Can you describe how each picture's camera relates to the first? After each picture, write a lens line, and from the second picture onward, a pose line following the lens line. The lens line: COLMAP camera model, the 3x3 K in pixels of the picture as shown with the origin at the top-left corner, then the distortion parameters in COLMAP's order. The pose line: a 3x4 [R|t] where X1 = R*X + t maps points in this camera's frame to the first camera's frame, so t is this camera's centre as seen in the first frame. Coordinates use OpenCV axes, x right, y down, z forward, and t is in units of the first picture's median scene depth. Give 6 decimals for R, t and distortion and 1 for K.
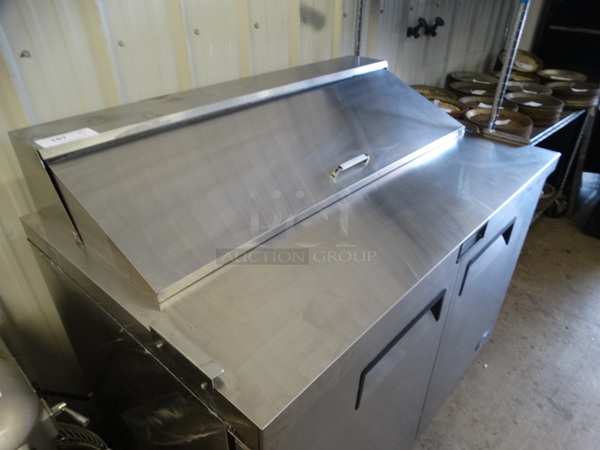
lens RADIAL K [[433.7, 0, 300.0], [0, 433.7, 225.0], [0, 0, 1]] dist [0.035374, -0.003992]
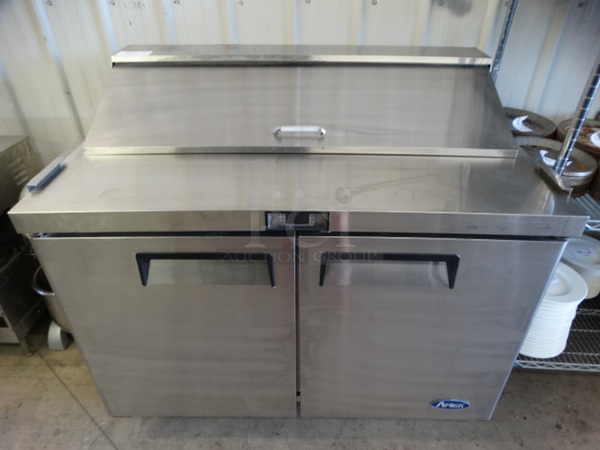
lens RADIAL K [[425.1, 0, 300.3], [0, 425.1, 228.4], [0, 0, 1]] dist [0.024261, -0.001130]
pose [[0.663274, 0.410393, -0.625815, 0.554883], [-0.383643, 0.904452, 0.186508, -0.075111], [0.642561, 0.116384, 0.757344, 0.148549]]
